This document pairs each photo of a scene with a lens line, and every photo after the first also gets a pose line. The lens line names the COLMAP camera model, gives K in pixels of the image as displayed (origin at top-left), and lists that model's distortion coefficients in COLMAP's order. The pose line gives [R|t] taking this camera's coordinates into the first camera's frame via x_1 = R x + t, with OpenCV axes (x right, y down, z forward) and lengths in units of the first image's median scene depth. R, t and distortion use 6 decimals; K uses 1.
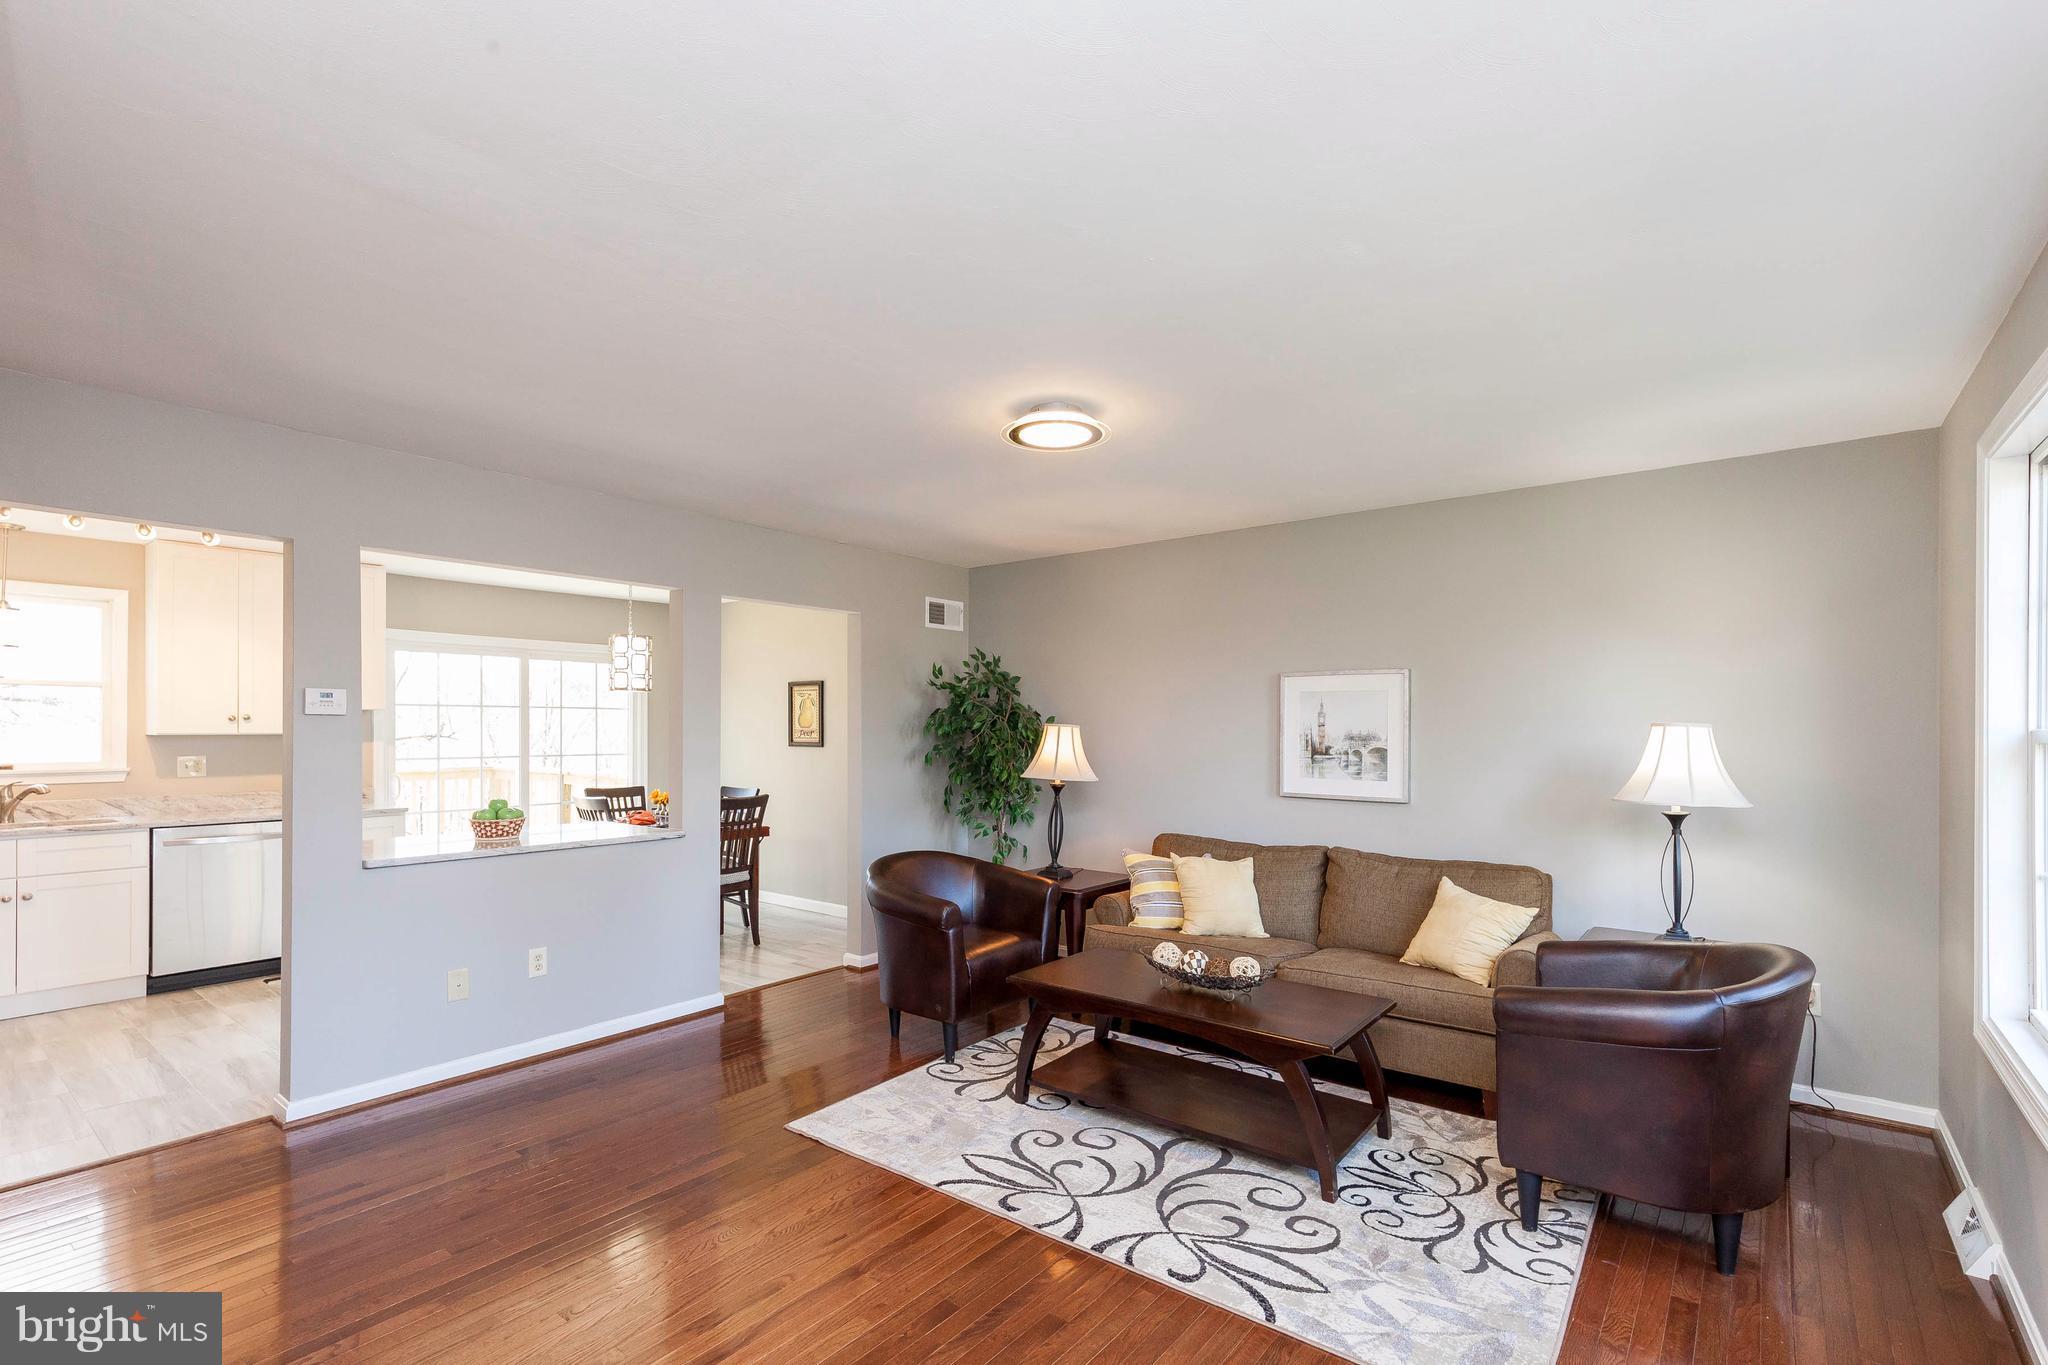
lens RADIAL K [[937.3, 0, 1030.1], [0, 937.3, 716.7], [0, 0, 1]] dist [-0.003805, 0.000877]
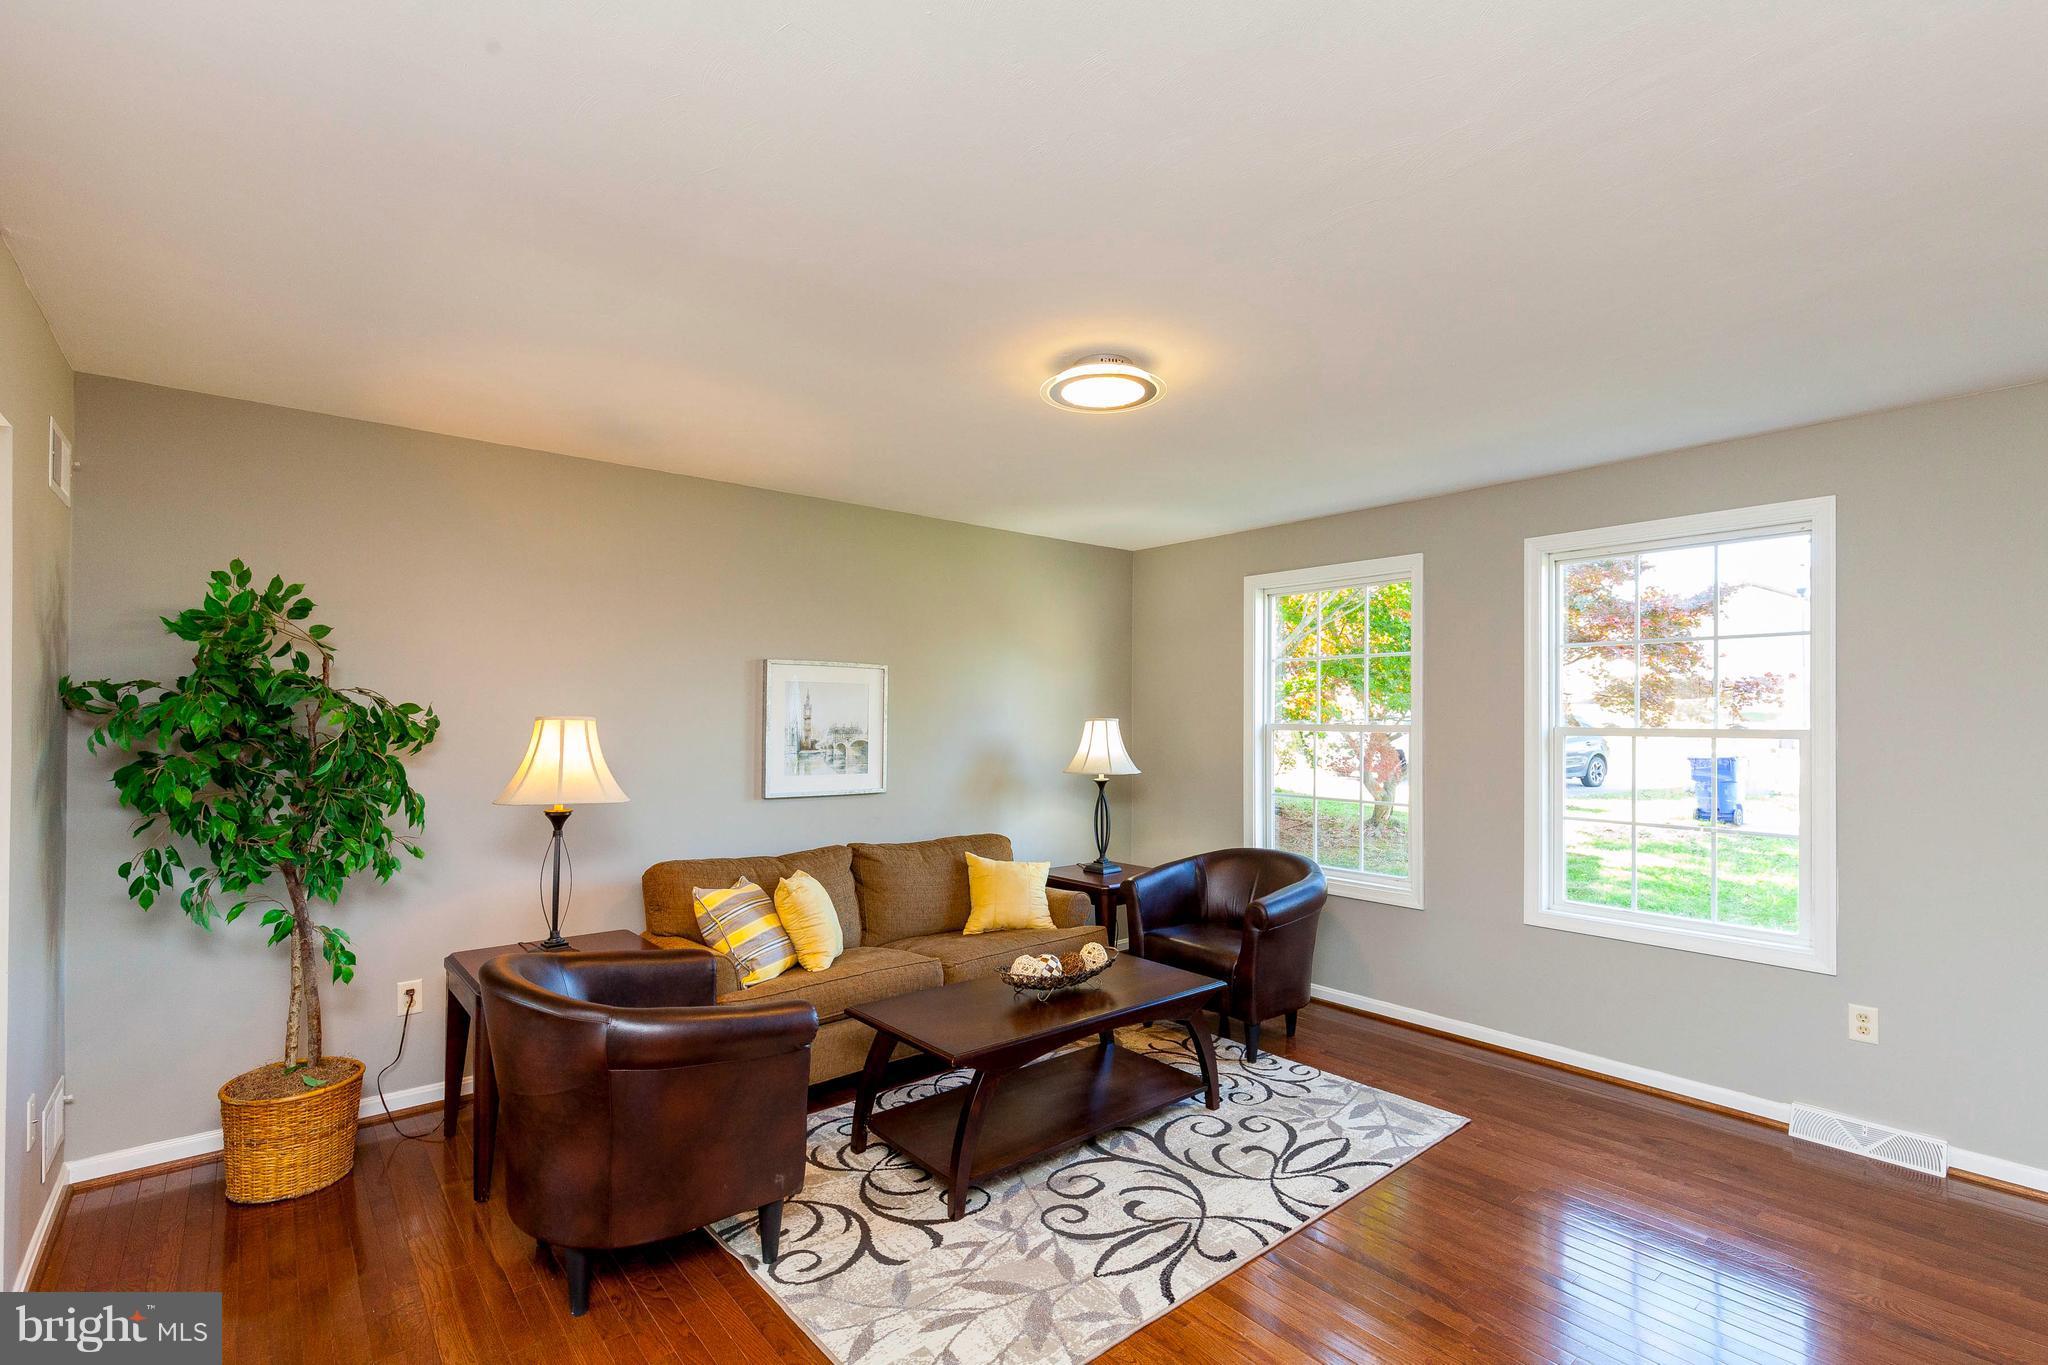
lens RADIAL K [[937.3, 0, 1030.1], [0, 937.3, 716.7], [0, 0, 1]] dist [-0.003805, 0.000877]
pose [[0.196632, 0.002645, 0.980474, -0.741876], [-0.013876, 0.999904, 0.000085, 0.006097], [-0.980379, -0.013621, 0.196650, 0.799450]]
